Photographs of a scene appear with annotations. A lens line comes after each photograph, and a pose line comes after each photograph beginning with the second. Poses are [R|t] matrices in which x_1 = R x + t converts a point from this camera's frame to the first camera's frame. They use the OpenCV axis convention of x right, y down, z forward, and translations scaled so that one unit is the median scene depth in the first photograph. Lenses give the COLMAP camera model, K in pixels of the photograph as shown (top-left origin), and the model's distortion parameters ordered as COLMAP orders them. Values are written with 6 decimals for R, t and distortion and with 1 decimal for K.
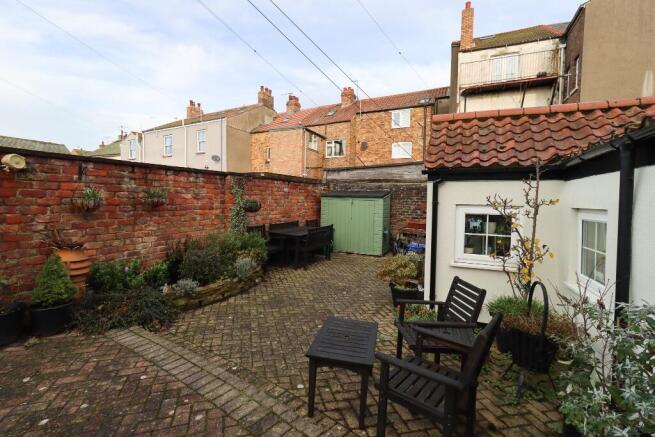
lens RADIAL K [[303.7, 0, 326.9], [0, 303.7, 207.3], [0, 0, 1]] dist [0.003303, -0.000010]
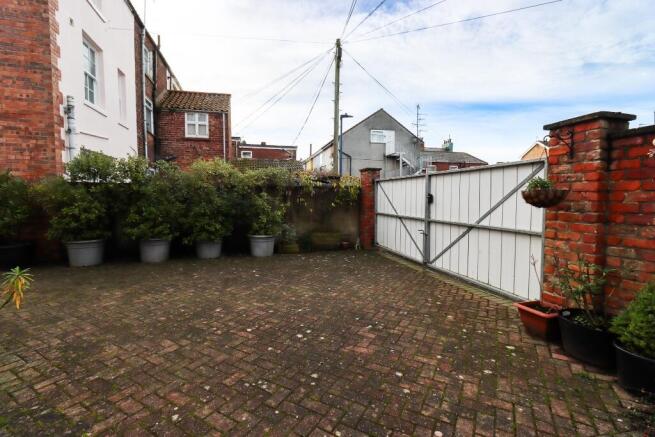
lens RADIAL K [[315.2, 0, 326.0], [0, 315.2, 209.8], [0, 0, 1]] dist [-0.000035, -0.000172]
pose [[-0.753007, 0.005206, -0.657992, 0.044555], [-0.030261, 0.998637, 0.042533, 0.008212], [0.657316, 0.051939, -0.751823, 0.801358]]
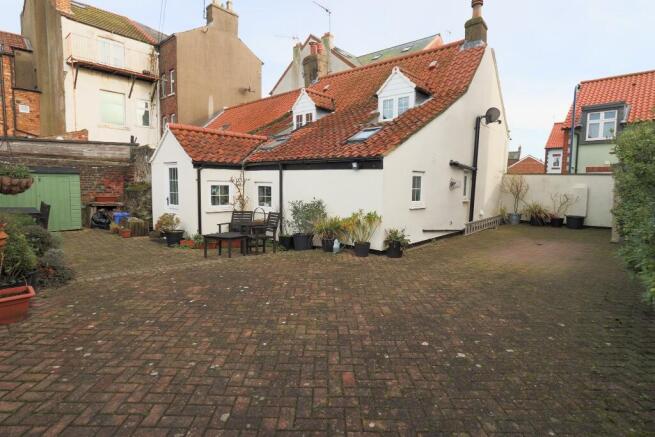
lens RADIAL K [[315.2, 0, 326.0], [0, 315.2, 209.8], [0, 0, 1]] dist [-0.000035, -0.000172]
pose [[0.308179, -0.097031, 0.946367, -1.263221], [0.012173, 0.995106, 0.098064, -0.011961], [-0.951251, -0.018701, 0.307852, -0.341370]]
